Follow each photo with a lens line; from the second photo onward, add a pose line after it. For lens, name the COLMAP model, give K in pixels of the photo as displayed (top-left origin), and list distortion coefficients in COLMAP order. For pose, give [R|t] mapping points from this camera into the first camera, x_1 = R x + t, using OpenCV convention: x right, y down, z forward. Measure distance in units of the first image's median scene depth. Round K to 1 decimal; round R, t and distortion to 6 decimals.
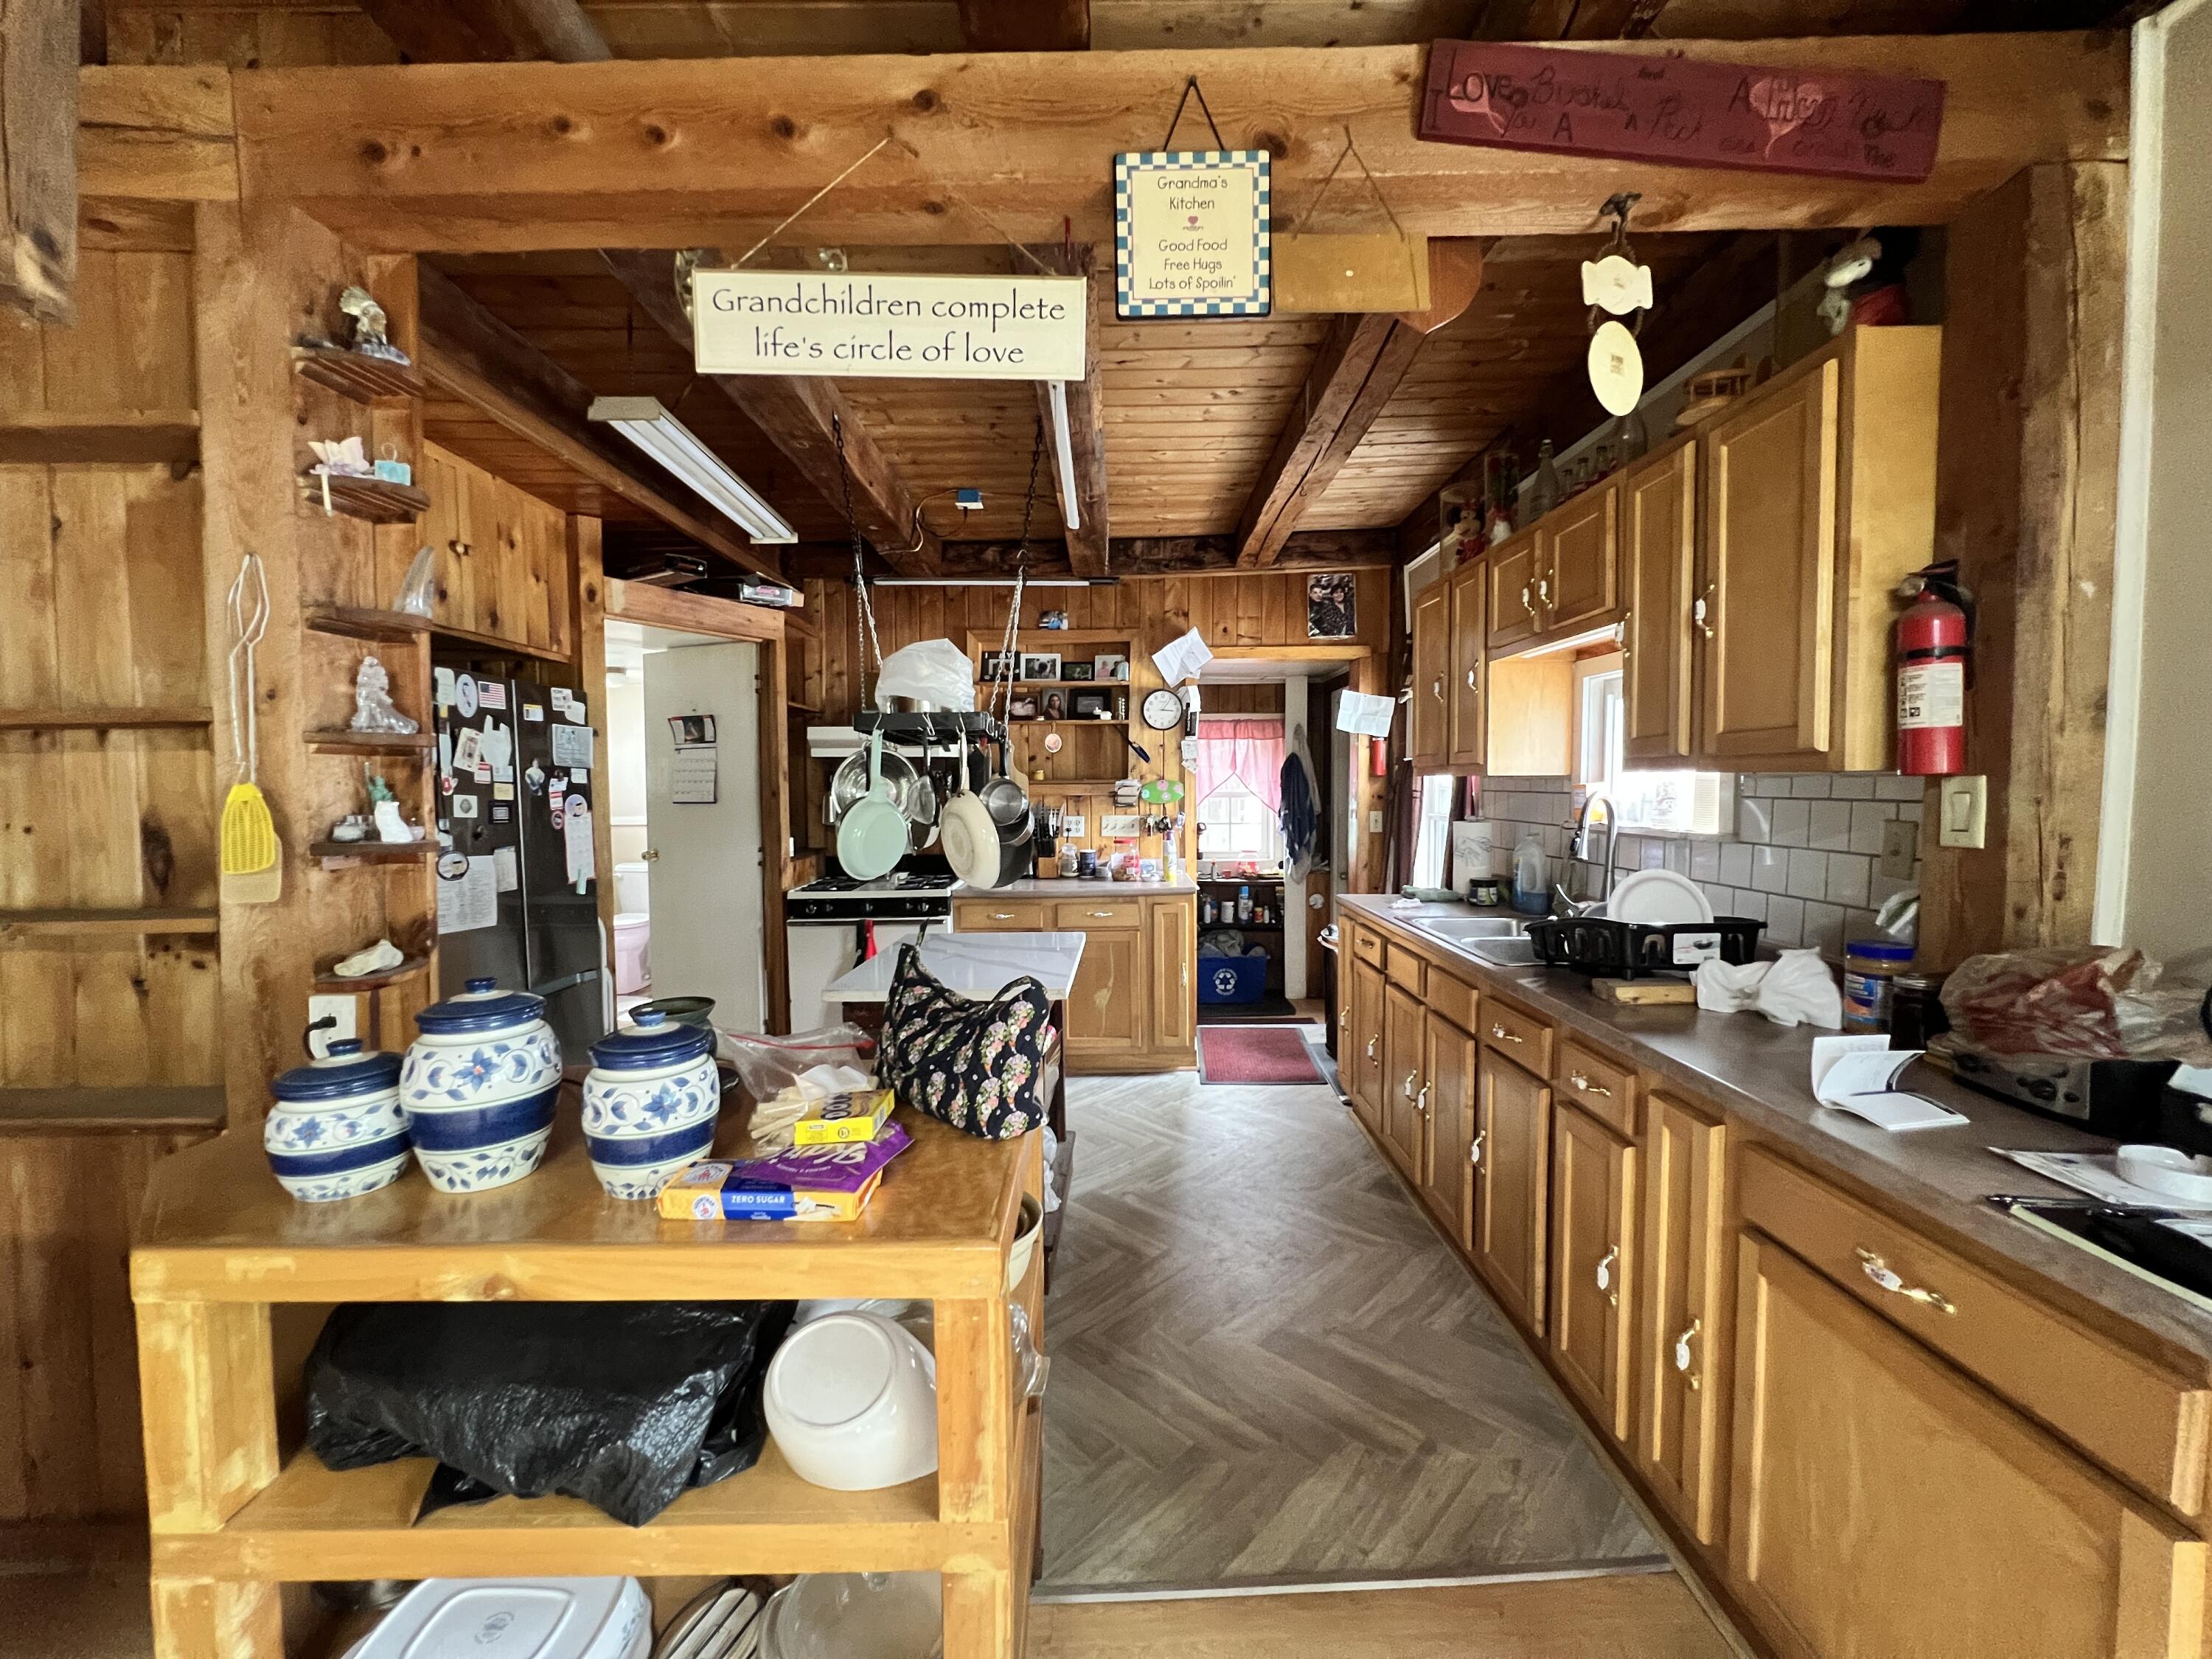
lens RADIAL K [[899.6, 0, 1106.2], [0, 899.6, 832.6], [0, 0, 1]] dist [0.000333, 0.000916]
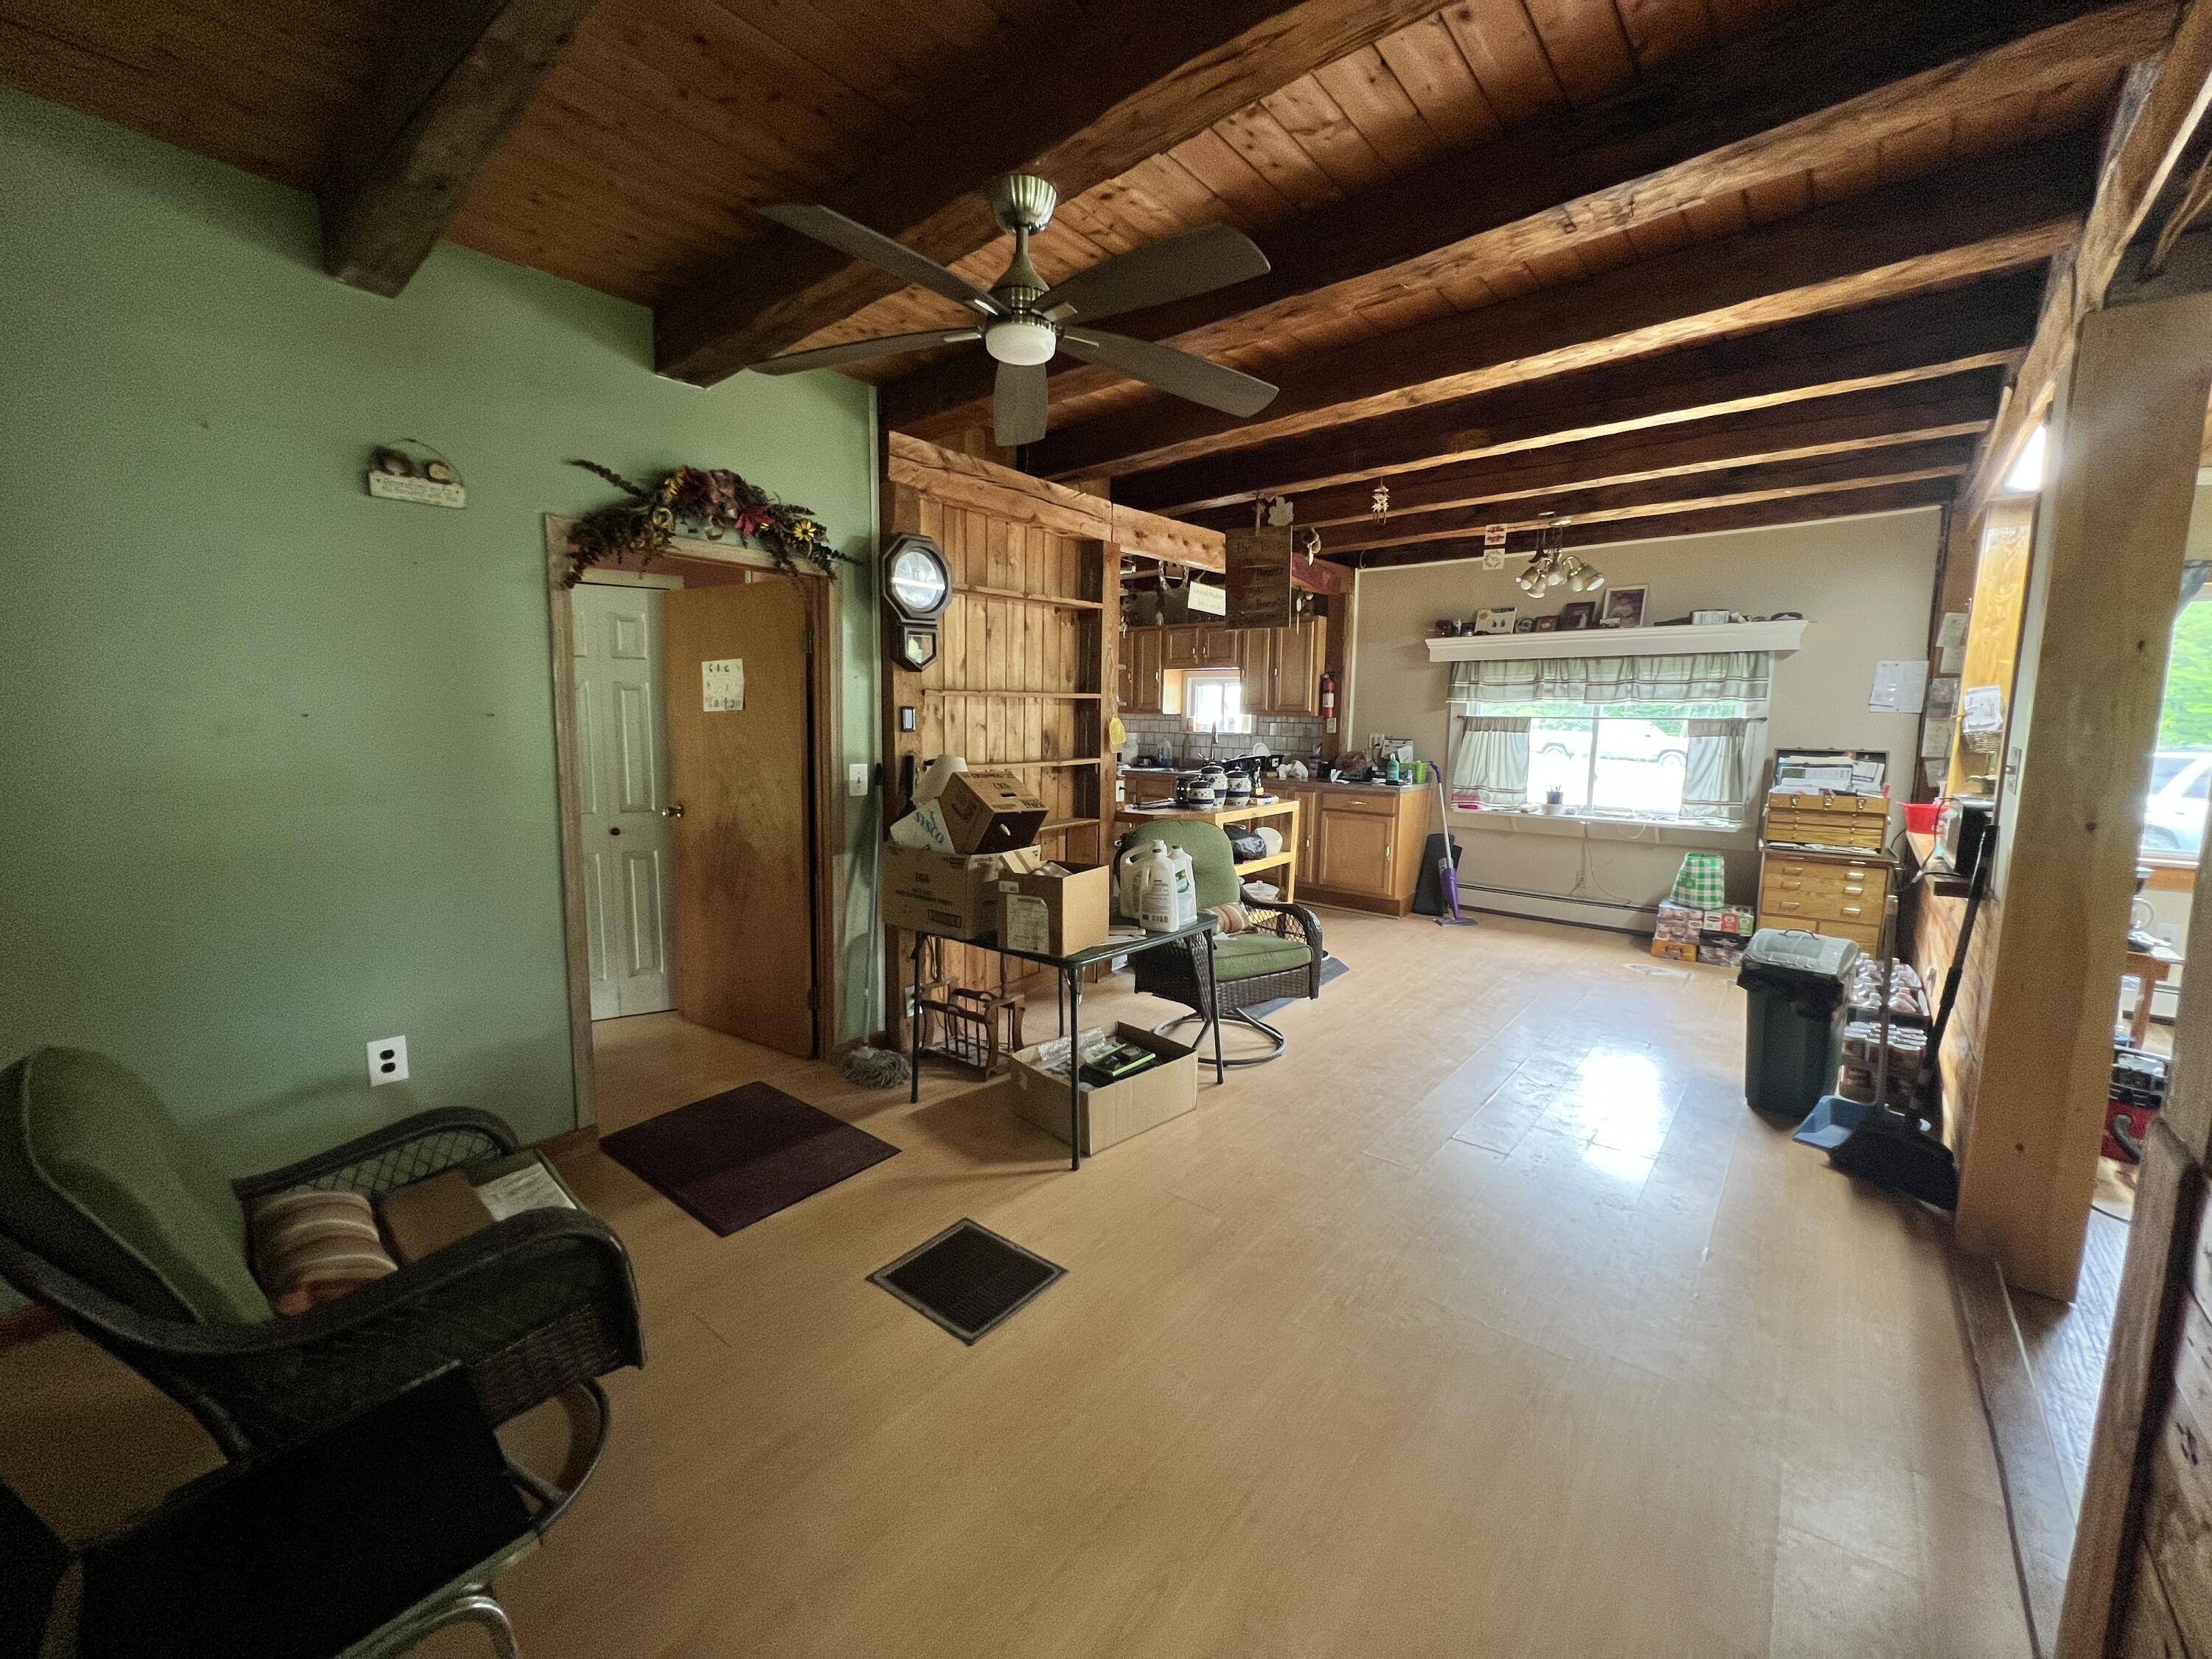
lens RADIAL K [[899.6, 0, 1103.2], [0, 899.6, 826.8], [0, 0, 1]] dist [0.000333, 0.000916]
pose [[0.640260, -0.074135, 0.764572, -3.458900], [0.024199, 0.996785, 0.076386, 0.118154], [-0.767777, -0.030405, 0.639996, -1.107196]]
